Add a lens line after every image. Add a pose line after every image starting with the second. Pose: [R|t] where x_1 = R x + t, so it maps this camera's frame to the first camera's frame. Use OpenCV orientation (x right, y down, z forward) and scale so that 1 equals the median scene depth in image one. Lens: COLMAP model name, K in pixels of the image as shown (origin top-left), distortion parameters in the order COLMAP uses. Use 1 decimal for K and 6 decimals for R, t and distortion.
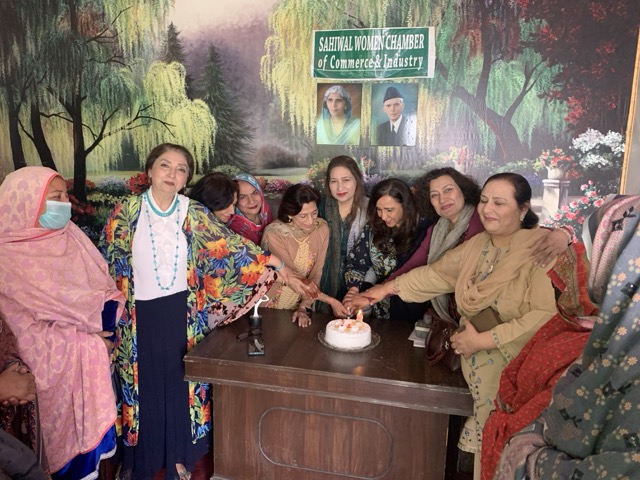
lens RADIAL K [[493.6, 0, 315.8], [0, 493.6, 234.0], [0, 0, 1]] dist [0.009310, -0.005886]
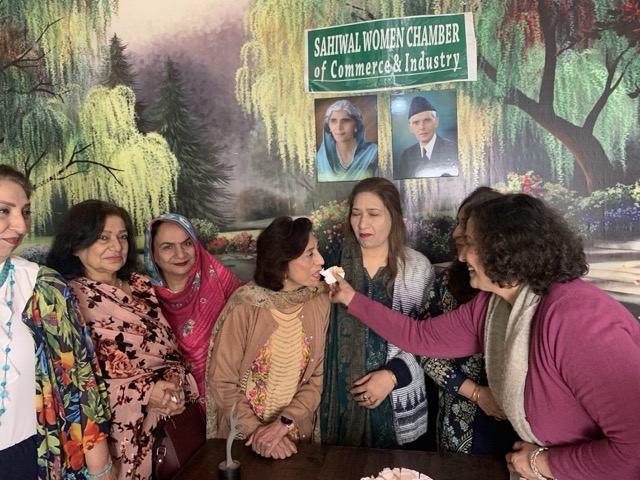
lens RADIAL K [[493.6, 0, 322.7], [0, 493.6, 241.0], [0, 0, 1]] dist [0.009310, -0.005886]
pose [[0.998425, -0.054727, 0.012339, -0.005026], [0.055837, 0.990704, -0.124048, -0.009277], [-0.005435, 0.124541, 0.992200, 0.306008]]
